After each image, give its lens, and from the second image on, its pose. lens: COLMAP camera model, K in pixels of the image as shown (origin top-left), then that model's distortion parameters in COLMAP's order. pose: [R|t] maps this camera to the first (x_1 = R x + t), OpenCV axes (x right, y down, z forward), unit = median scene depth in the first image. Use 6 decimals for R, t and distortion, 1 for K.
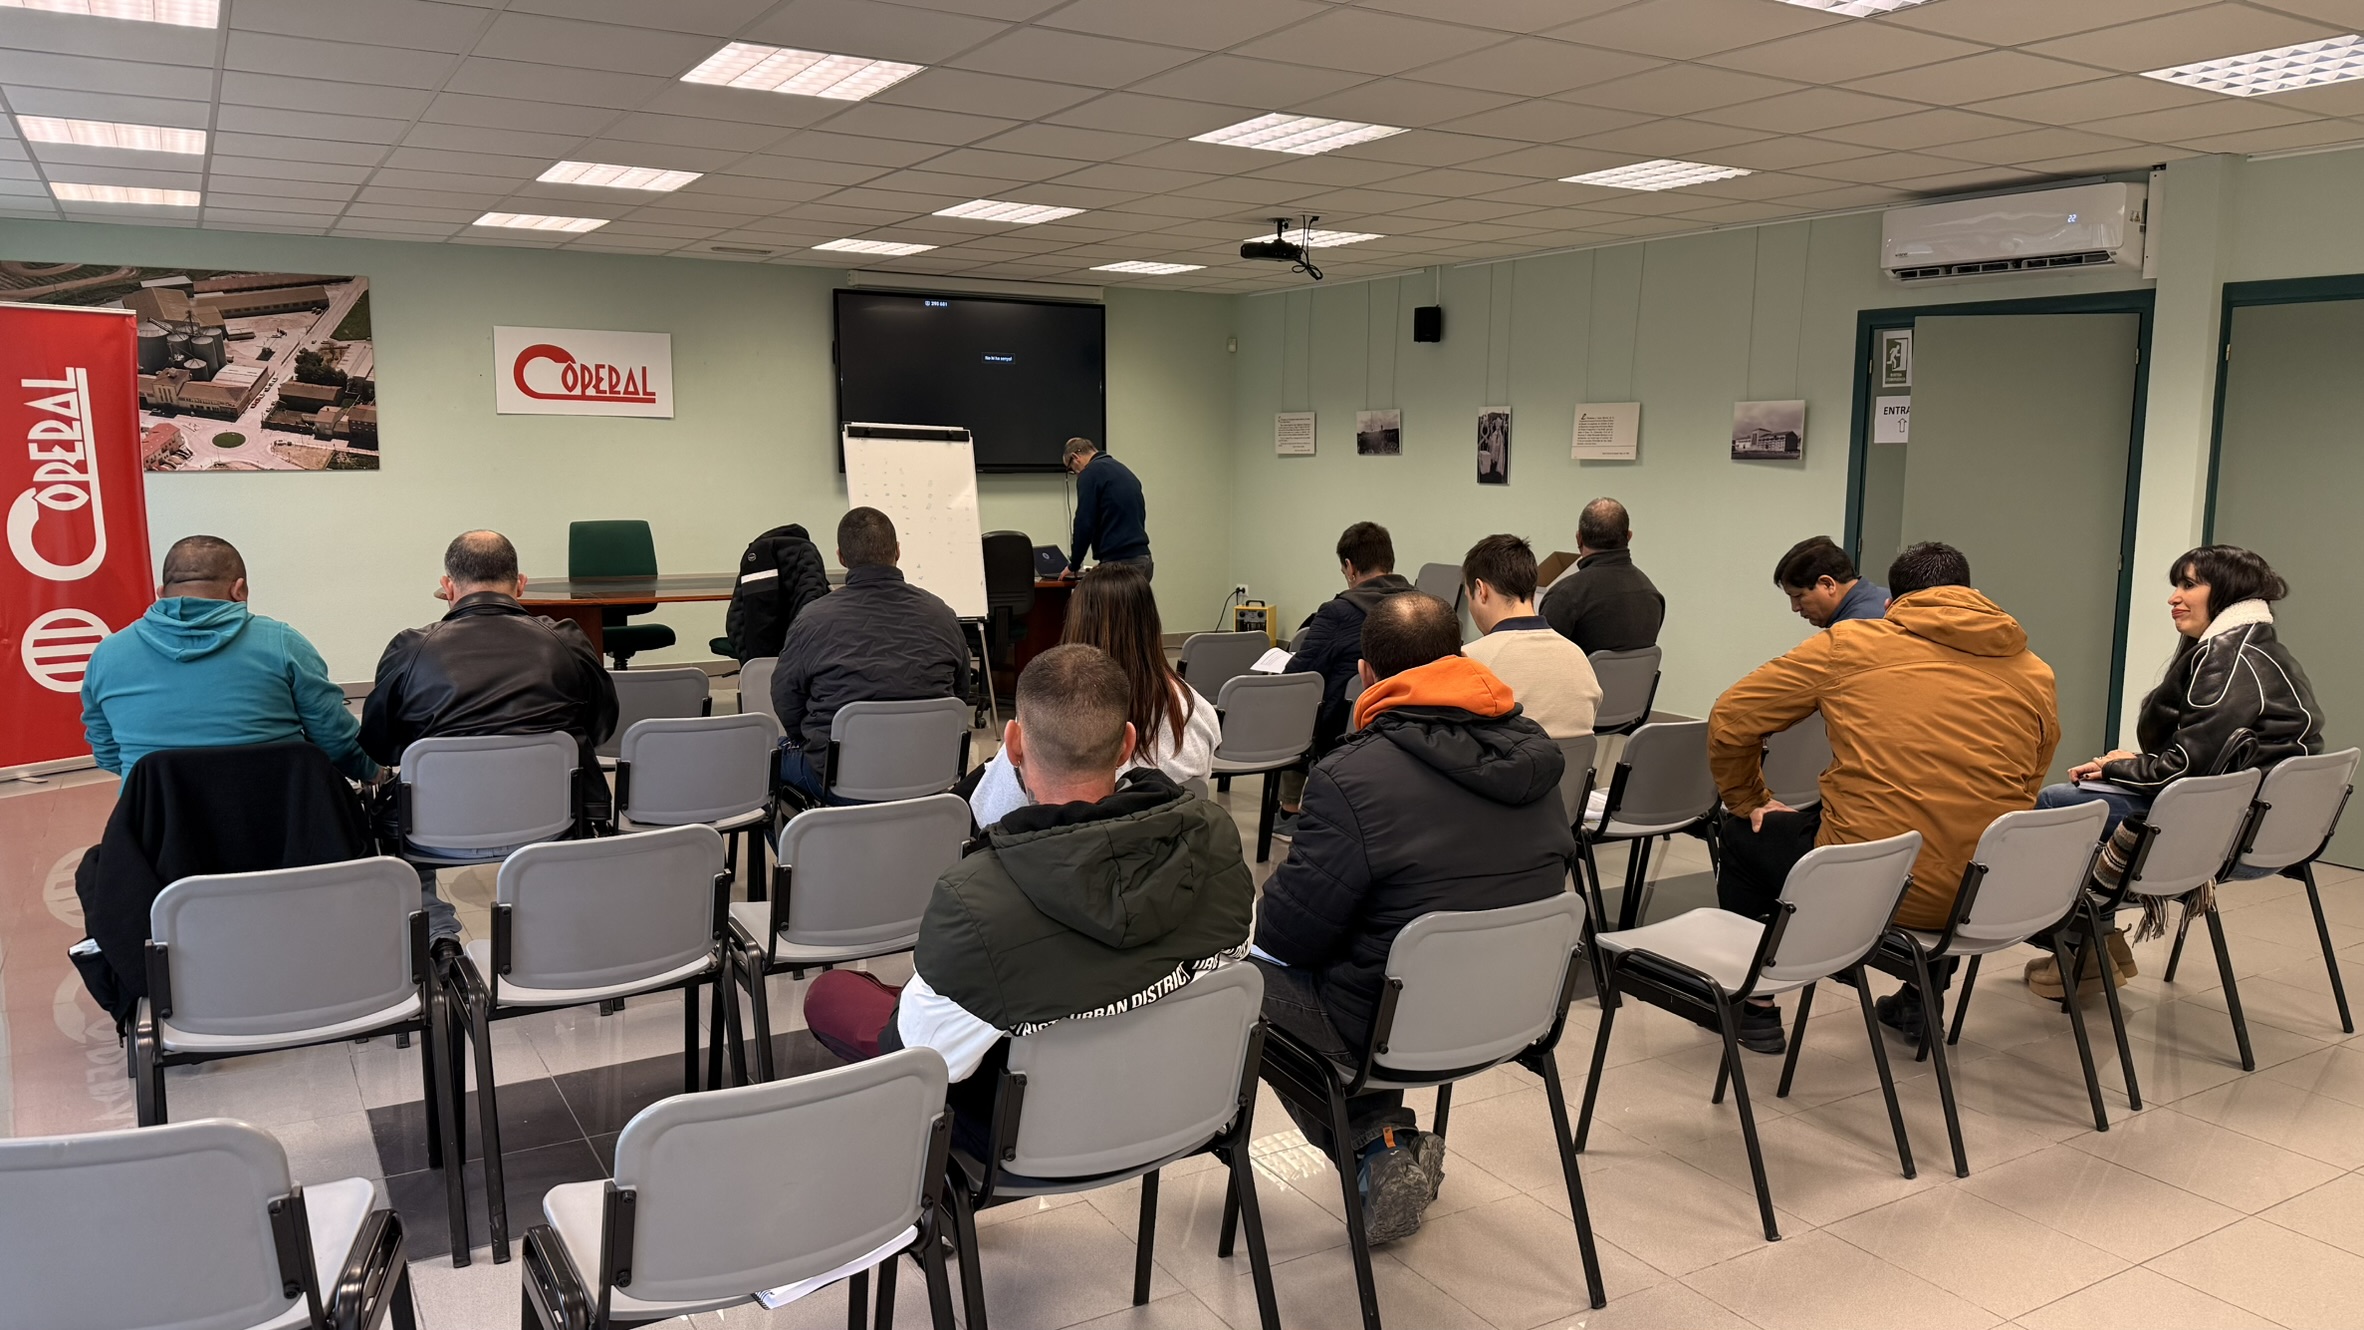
lens RADIAL K [[1556.4, 0, 1194.6], [0, 1556.4, 674.6], [0, 0, 1]] dist [-0.029677, -0.010001]
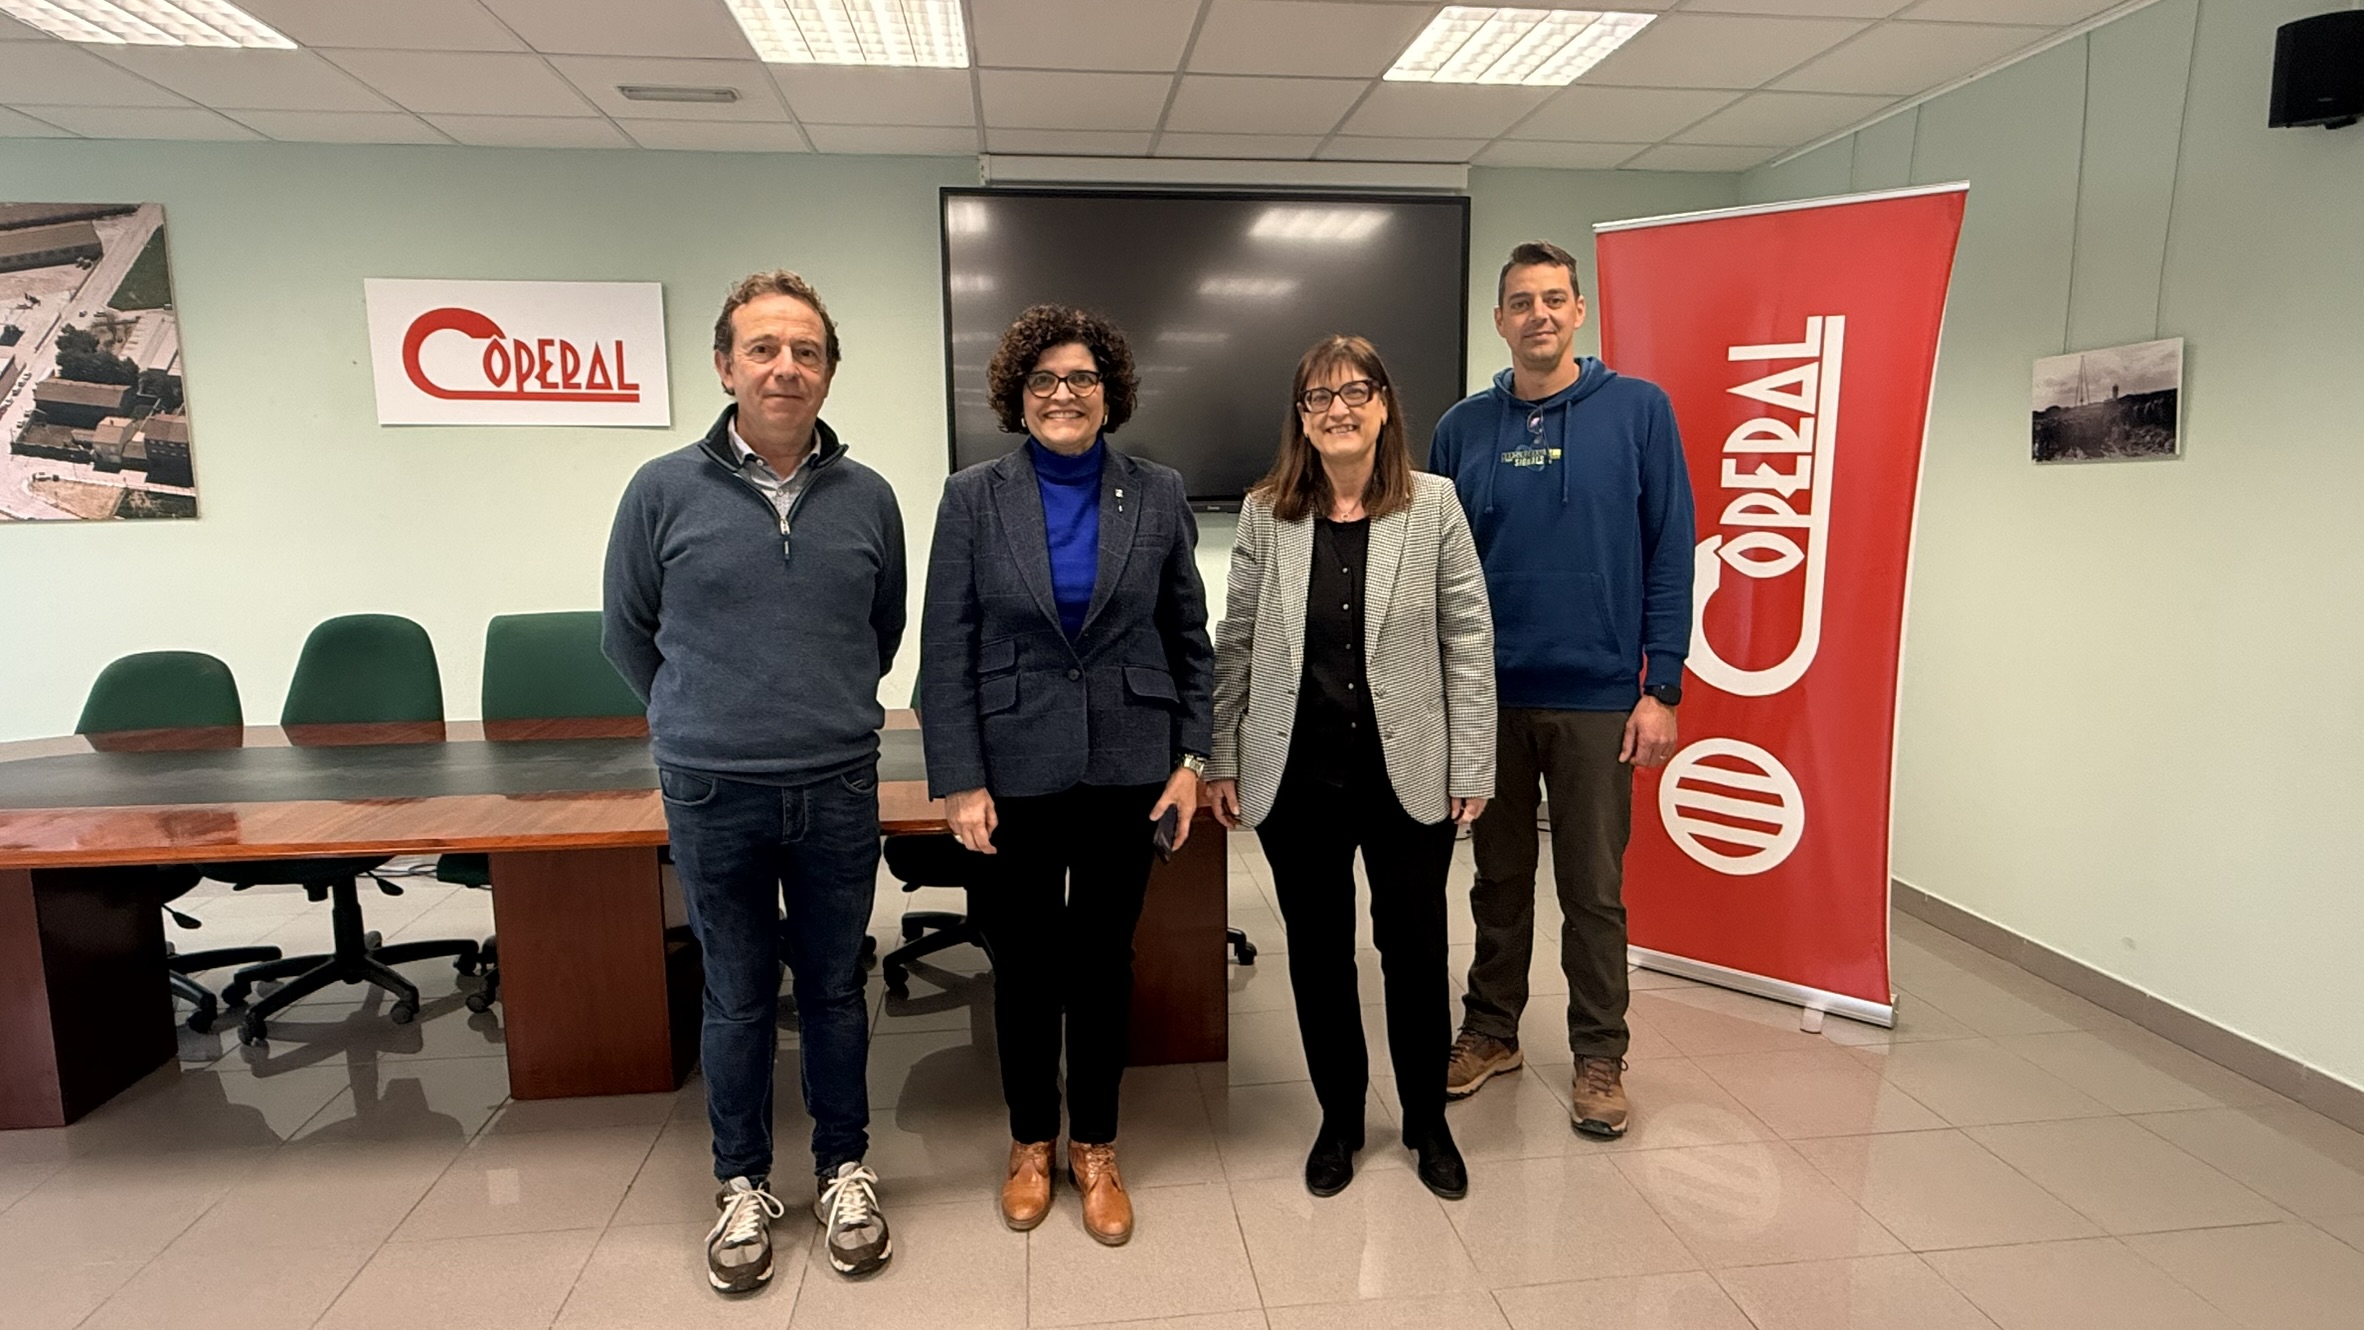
lens RADIAL K [[1286.5, 0, 1161.5], [0, 1286.5, 669.3], [0, 0, 1]] dist [-0.002616, -0.002702]
pose [[0.908396, 0.040328, -0.416161, 0.045909], [-0.044011, 0.999031, 0.000743, -0.091997], [0.415788, 0.017640, 0.909291, 0.711094]]
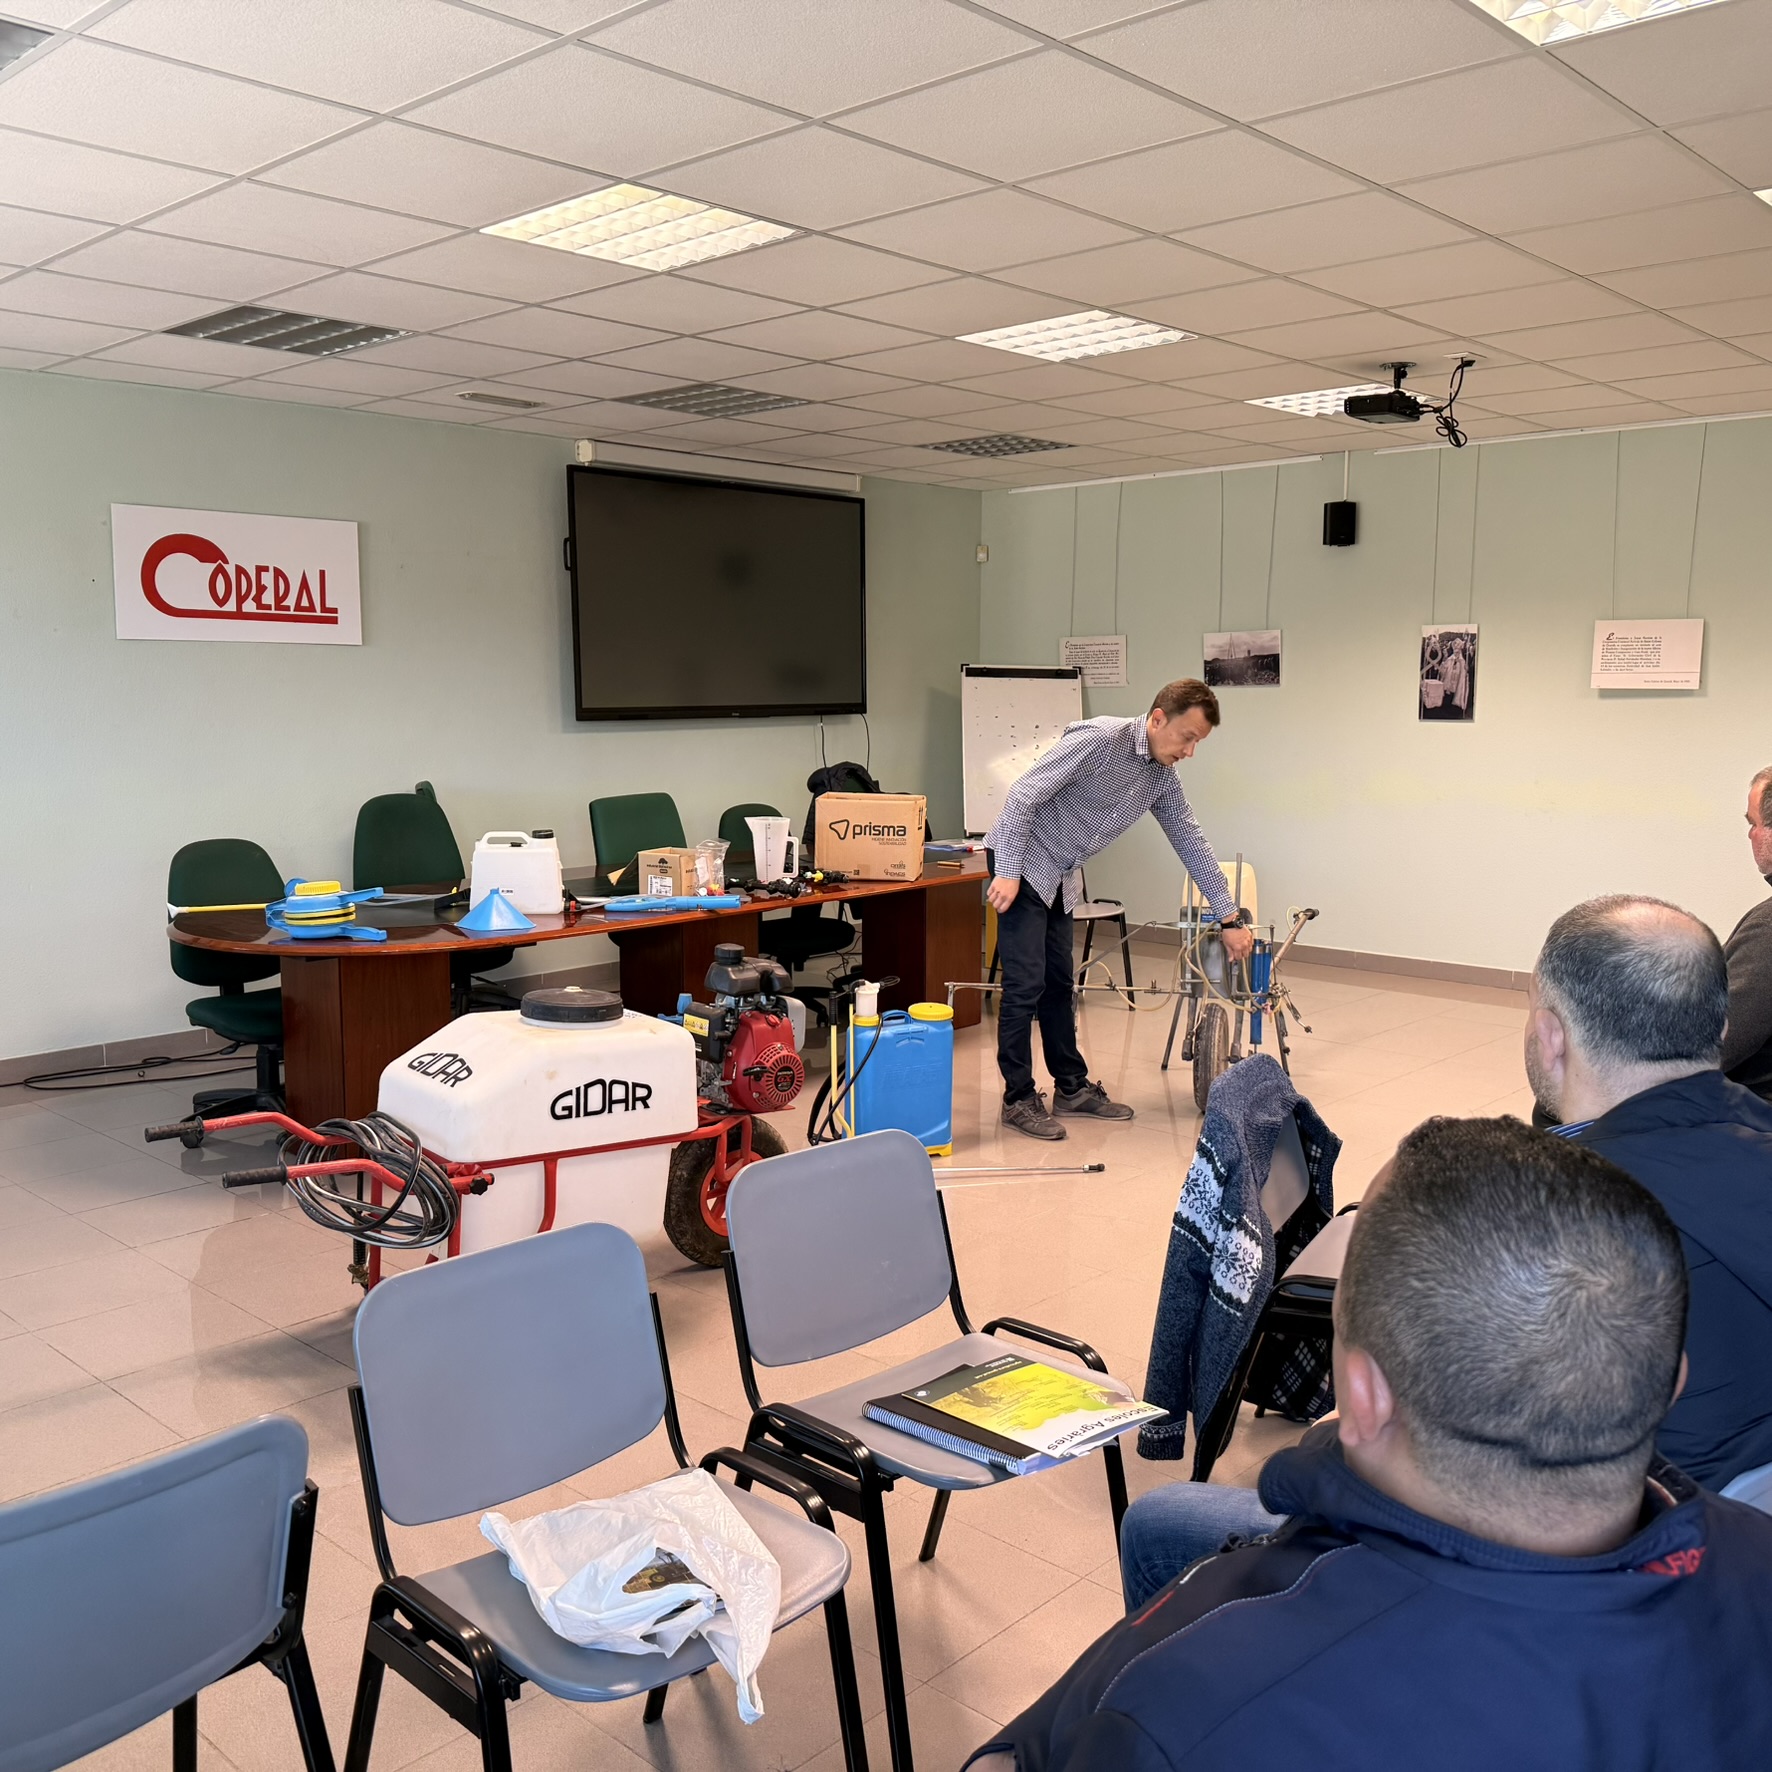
lens RADIAL K [[1613.5, 0, 860.4], [0, 1613.5, 931.4], [0, 0, 1]] dist [-0.011743, 0.000000]
pose [[0.962553, -0.053958, 0.265671, -0.359209], [0.051278, 0.998539, 0.017016, -0.045334], [-0.266201, -0.002755, 0.963913, 0.285757]]
